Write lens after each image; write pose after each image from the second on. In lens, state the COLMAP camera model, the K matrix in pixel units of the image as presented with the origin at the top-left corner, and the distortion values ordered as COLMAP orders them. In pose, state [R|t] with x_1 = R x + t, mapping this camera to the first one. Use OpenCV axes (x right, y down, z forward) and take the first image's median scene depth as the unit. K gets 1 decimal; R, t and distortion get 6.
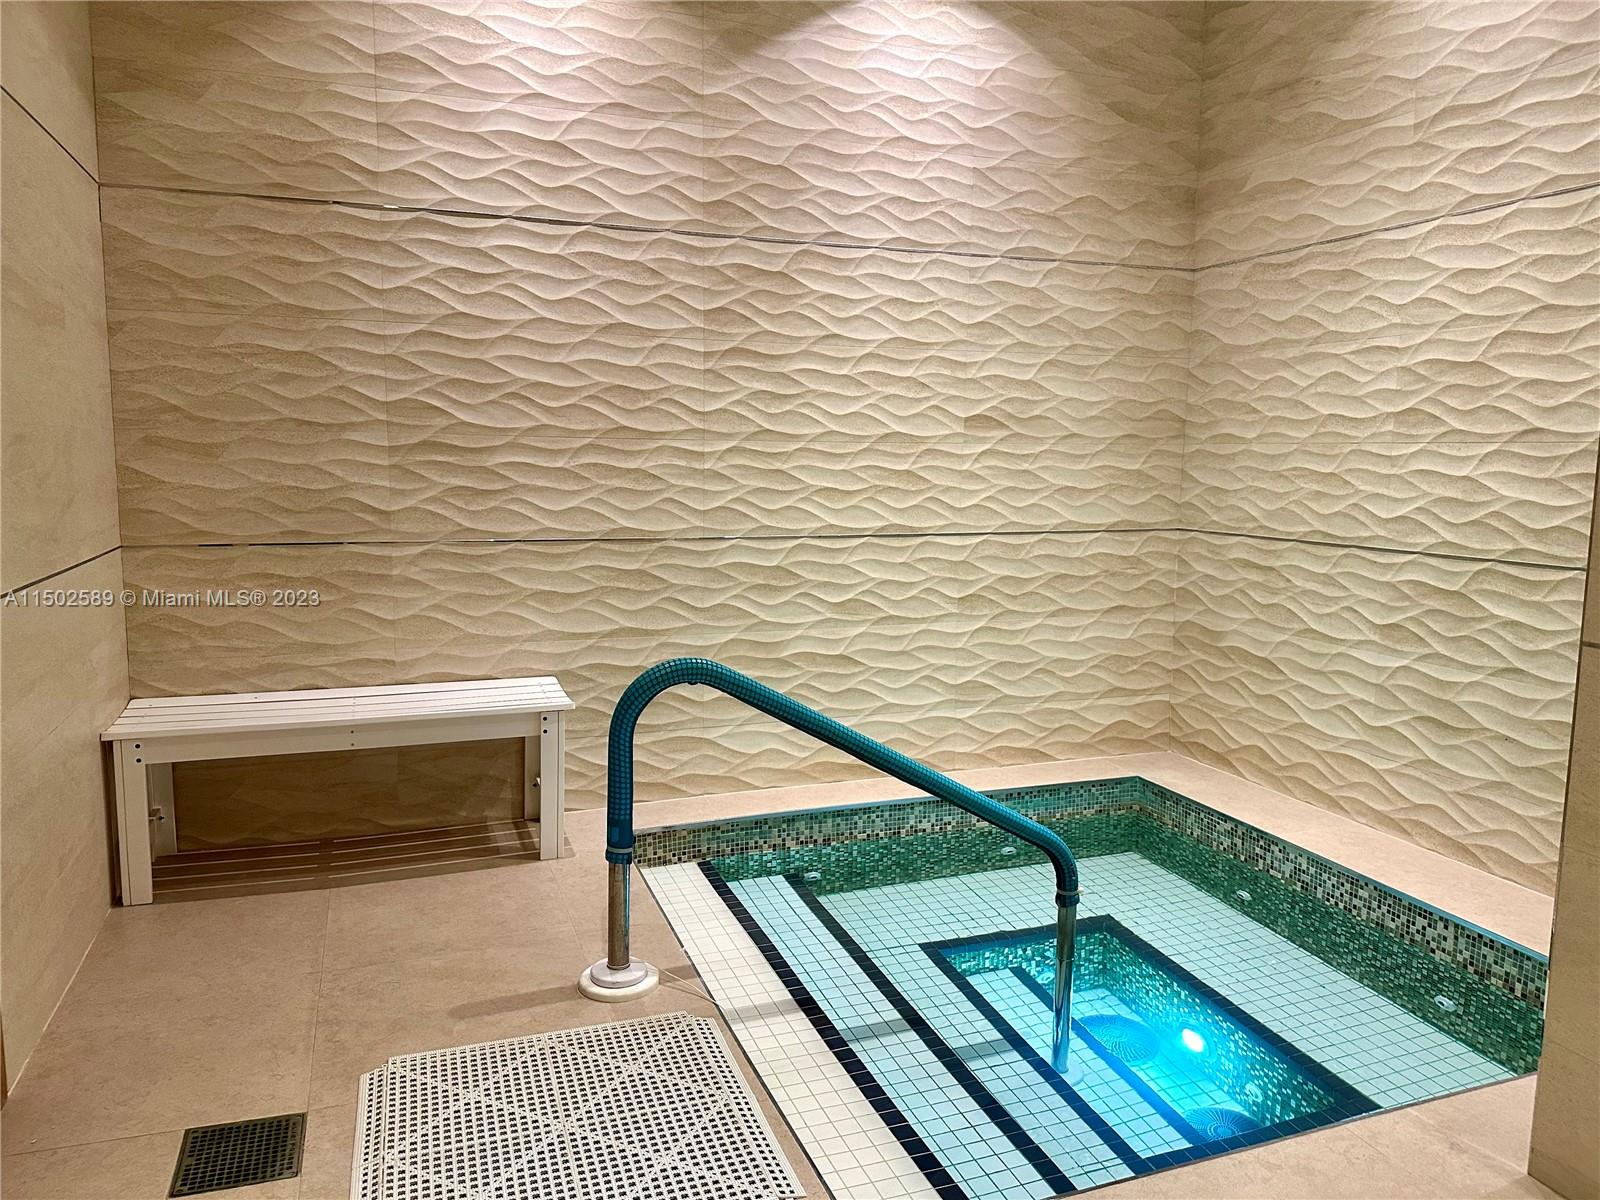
lens RADIAL K [[1117.4, 0, 804.4], [0, 1117.4, 584.0], [0, 0, 1]] dist [-0.005325, -0.033084]
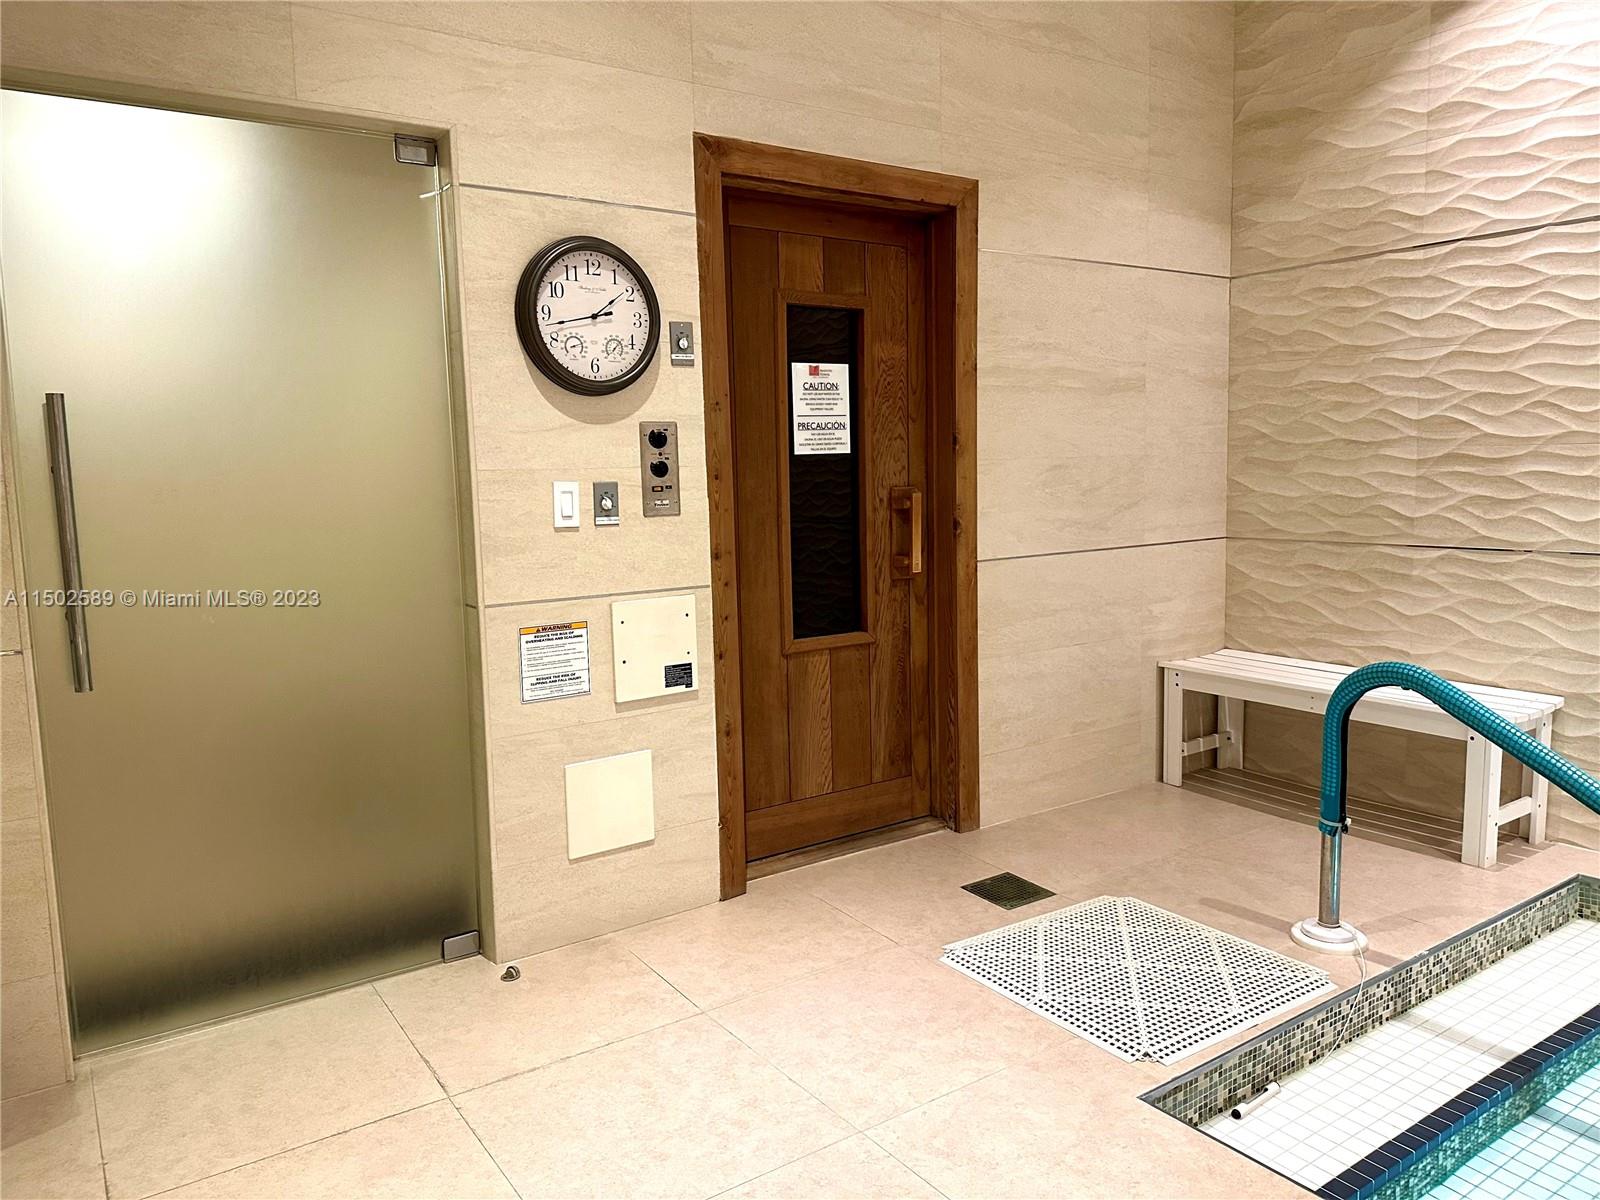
lens RADIAL K [[1117.4, 0, 804.4], [0, 1117.4, 584.0], [0, 0, 1]] dist [-0.005325, -0.033084]
pose [[0.213176, 0.077077, -0.973969, 0.597806], [-0.095383, 0.993763, 0.057766, -0.005795], [0.972347, 0.080585, 0.219198, 0.175998]]
